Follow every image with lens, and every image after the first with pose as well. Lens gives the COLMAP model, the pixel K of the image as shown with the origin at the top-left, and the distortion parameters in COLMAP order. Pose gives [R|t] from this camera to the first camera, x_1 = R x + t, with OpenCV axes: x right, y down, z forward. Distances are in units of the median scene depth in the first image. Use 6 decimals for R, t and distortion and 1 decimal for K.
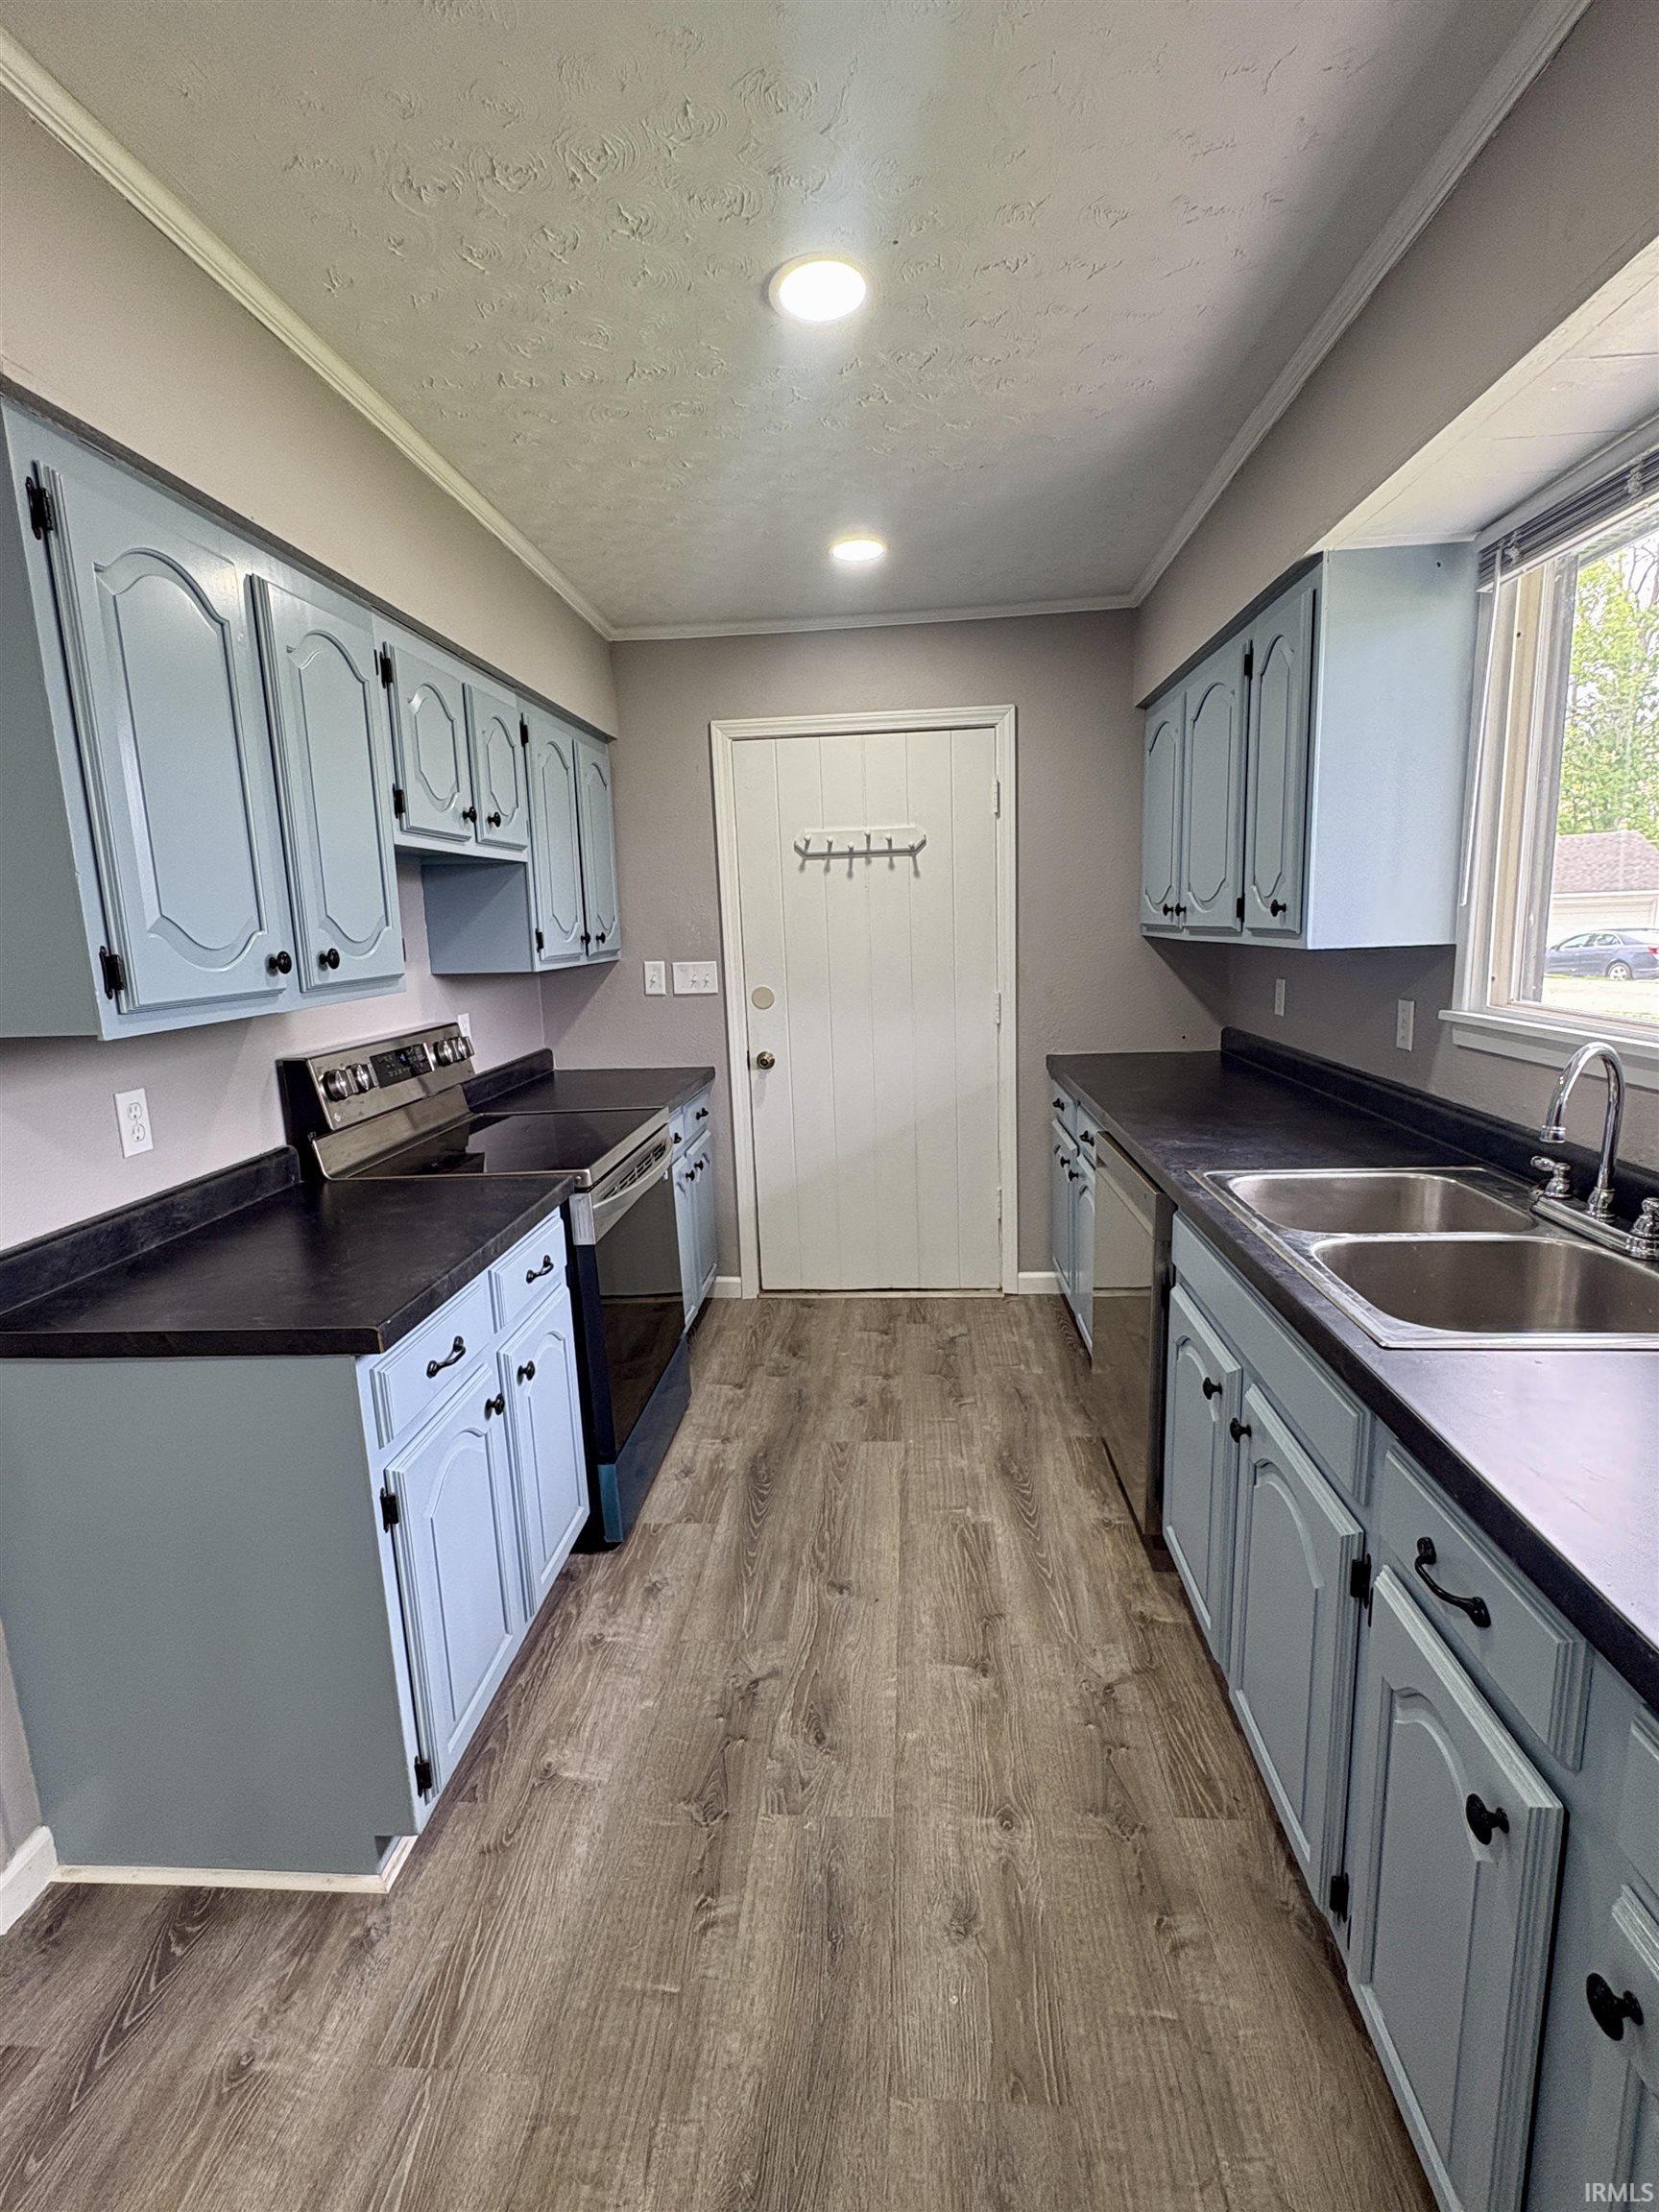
lens RADIAL K [[1026.7, 0, 826.1], [0, 1026.7, 1106.7], [0, 0, 1]] dist [0.000792, 0.000641]
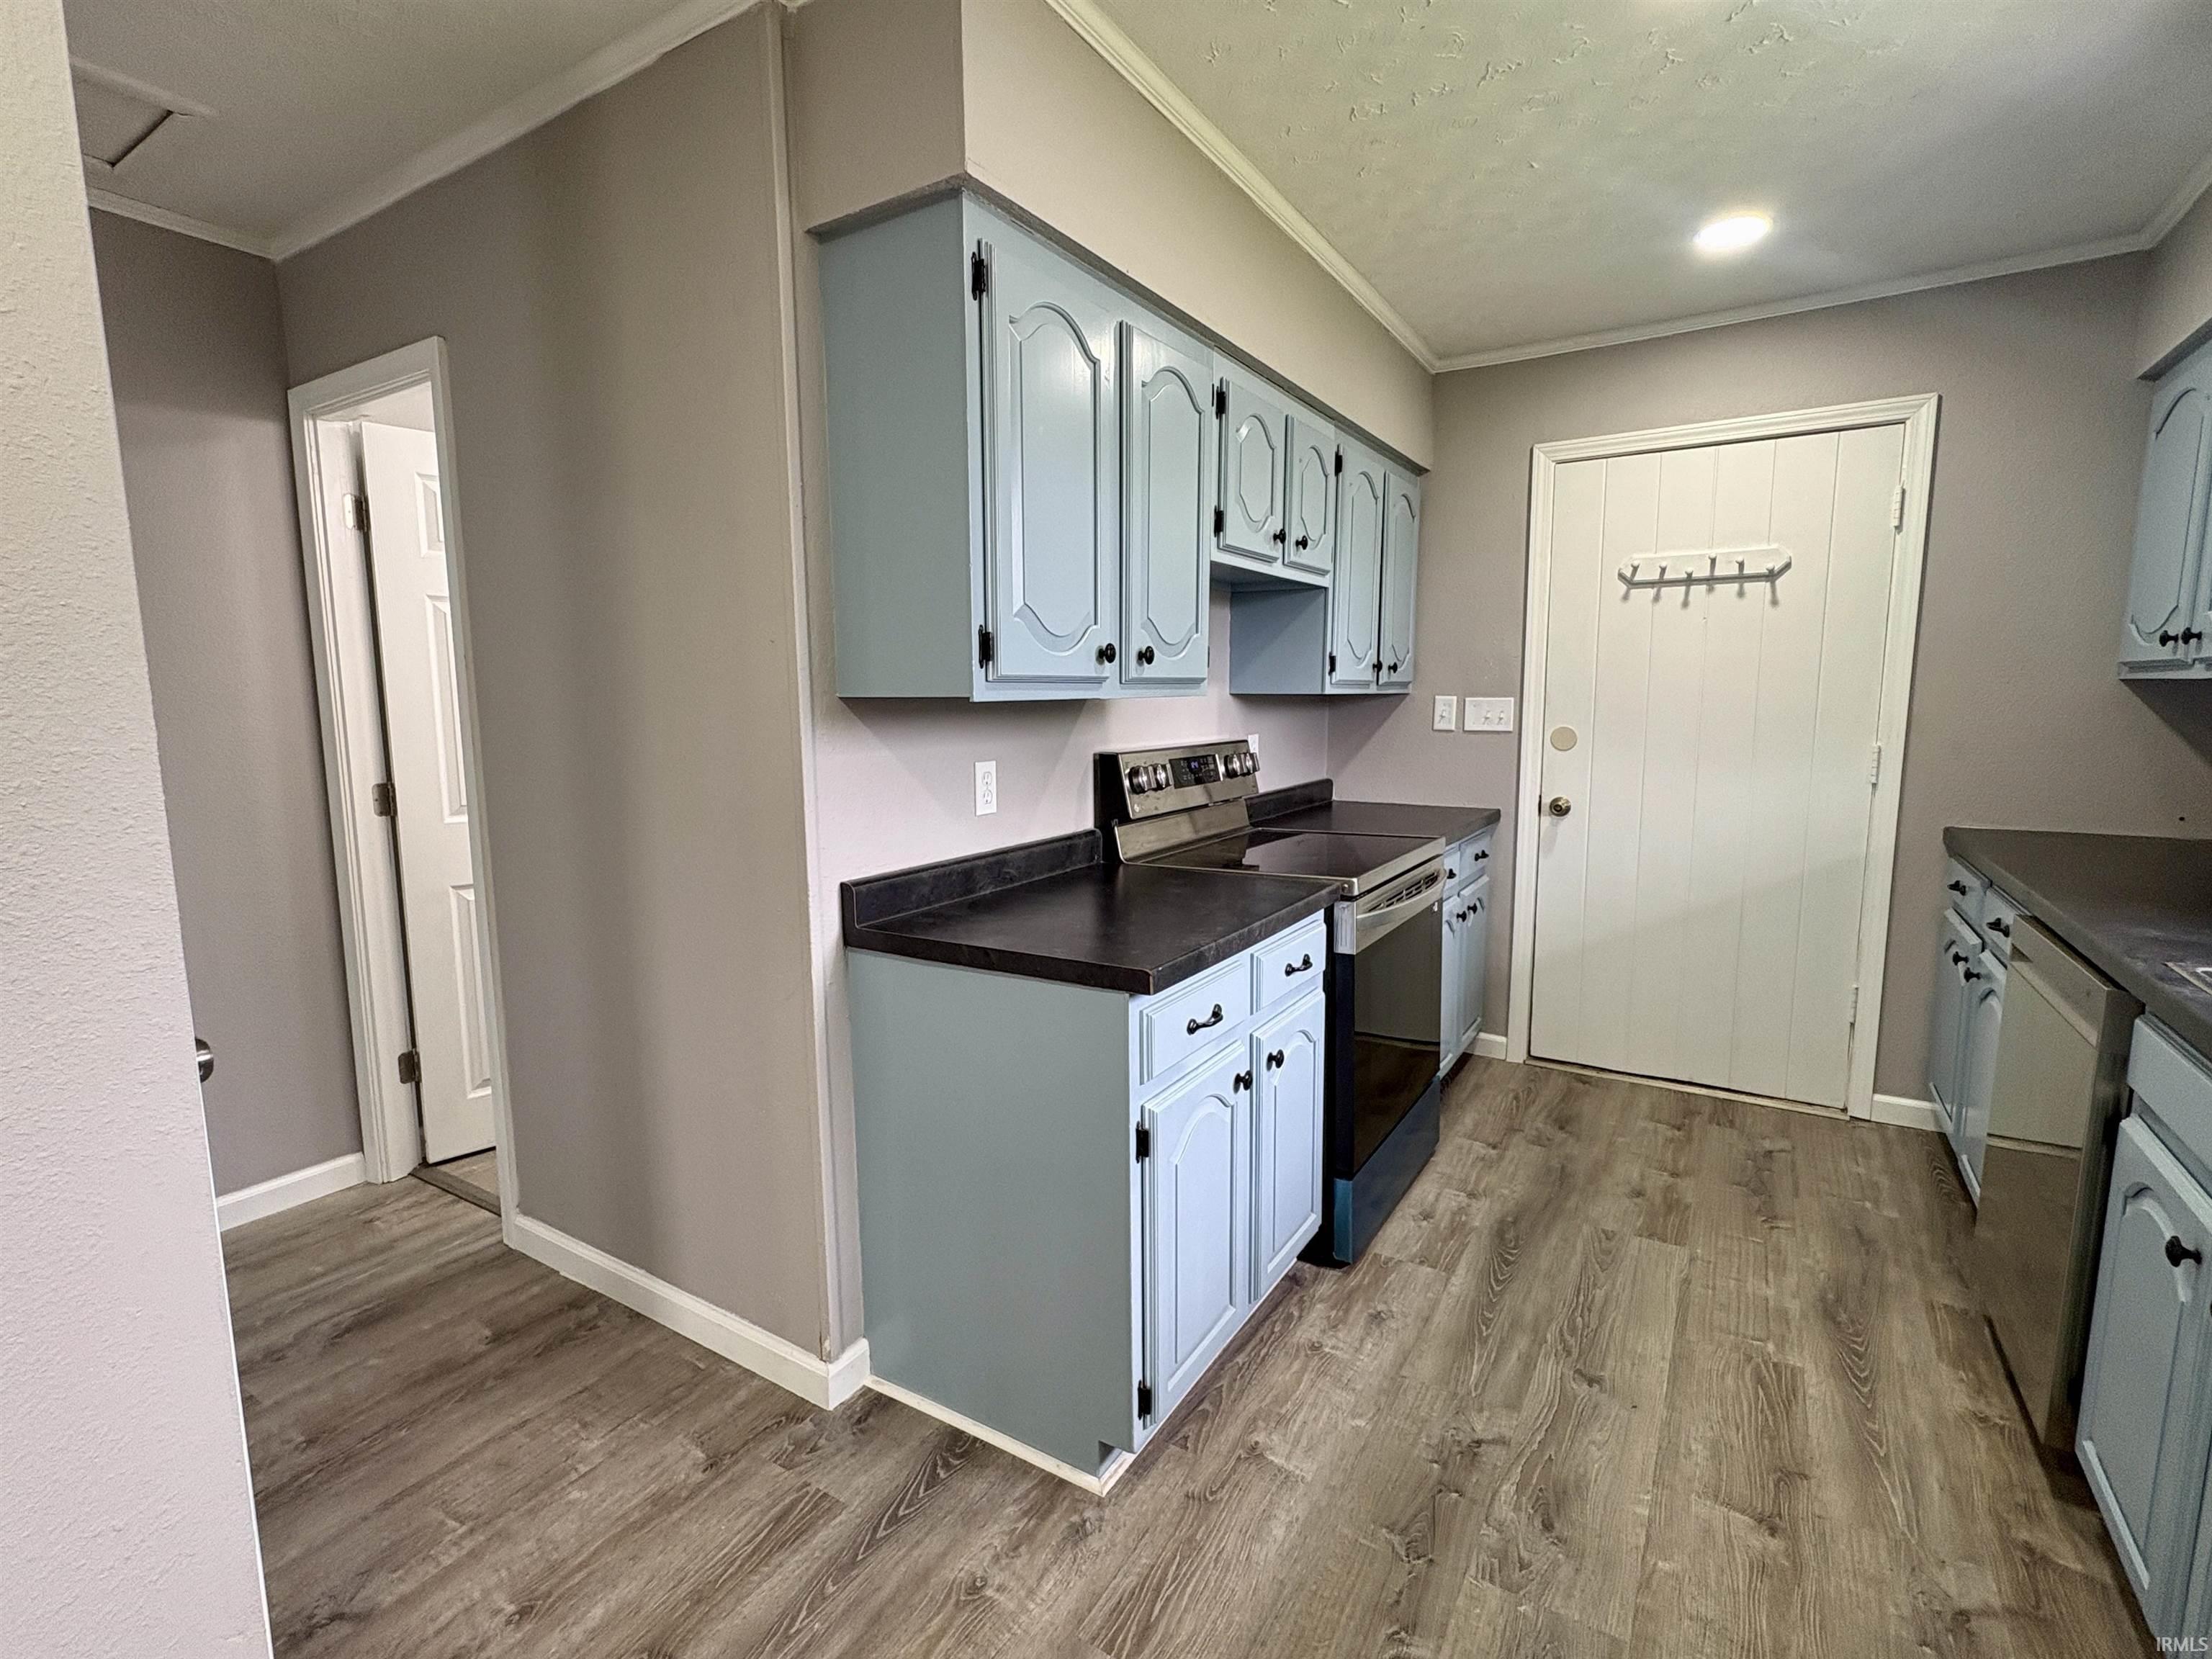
lens RADIAL K [[1026.7, 0, 1106.0], [0, 1026.7, 831.8], [0, 0, 1]] dist [0.000792, 0.000641]
pose [[0.884772, 0.090725, -0.457108, 0.006663], [-0.107293, 0.994174, -0.010355, 0.054515], [0.453506, 0.058207, 0.889351, -0.005859]]
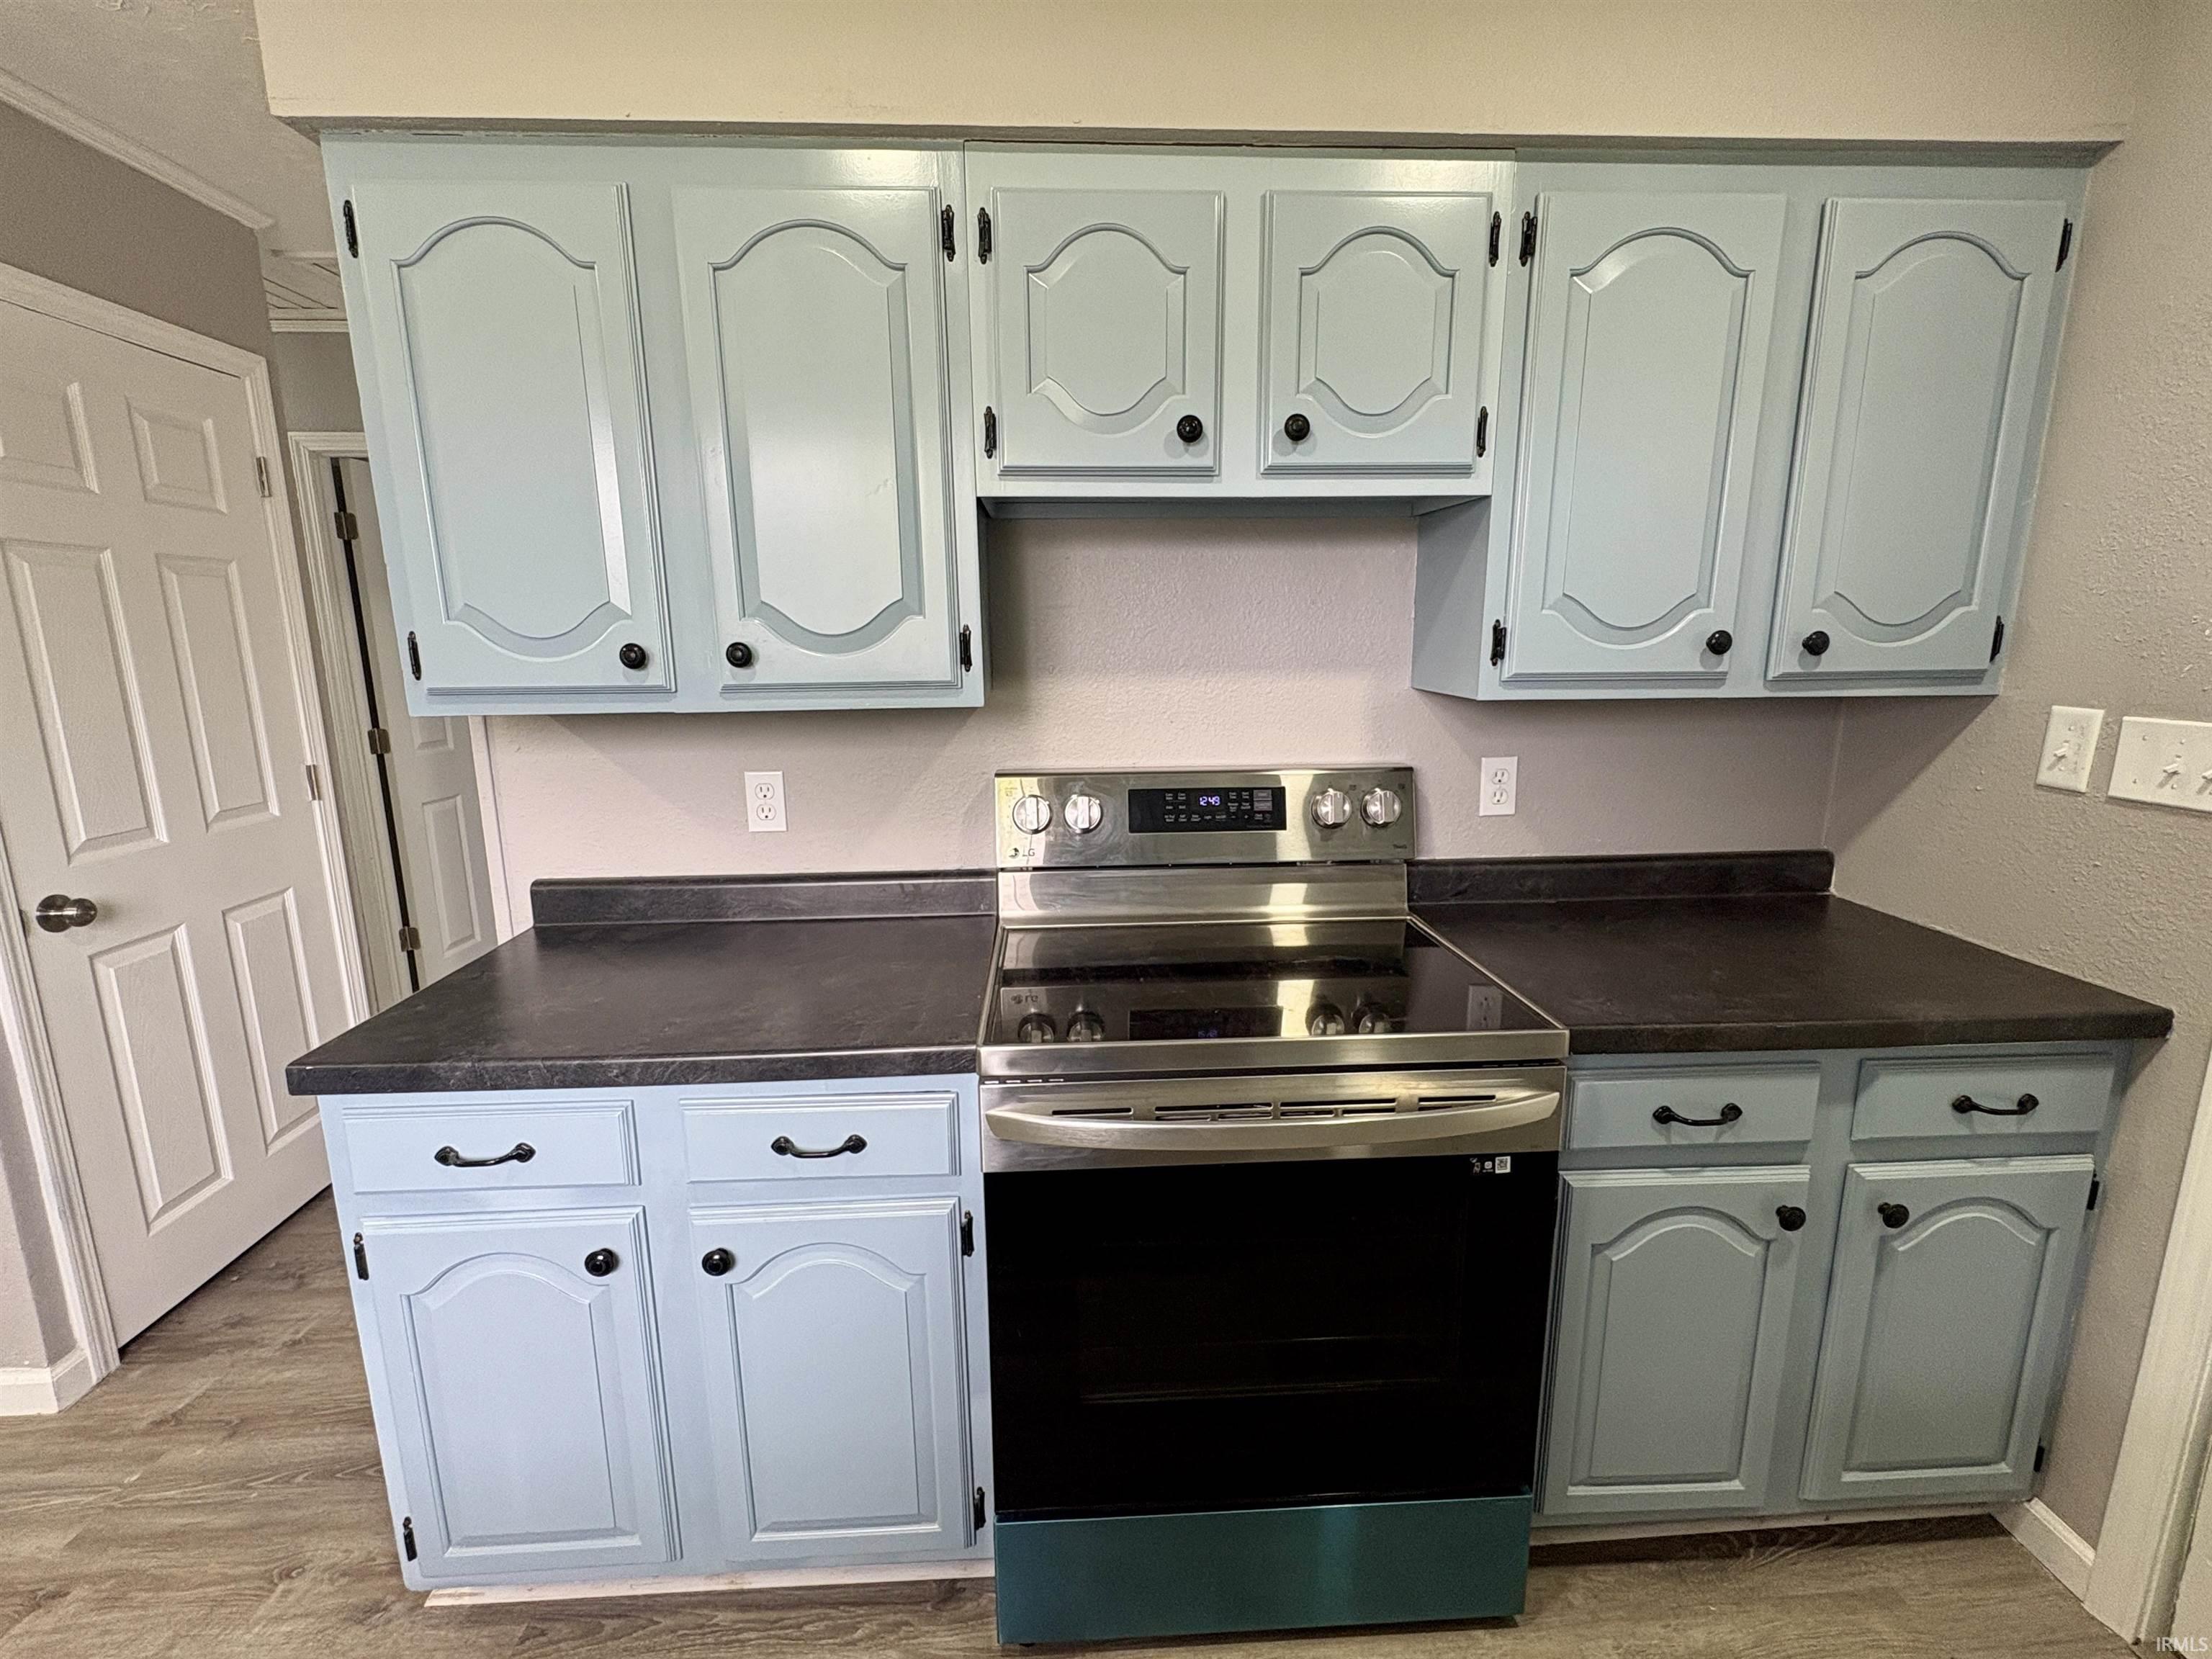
lens RADIAL K [[976.2, 0, 1104.0], [0, 976.2, 835.7], [0, 0, 1]] dist [0.003416, 0.001039]
pose [[0.137415, 0.228842, -0.963716, 0.287391], [-0.176301, 0.963061, 0.203548, -0.181974], [0.974697, 0.141934, 0.172684, 0.993533]]
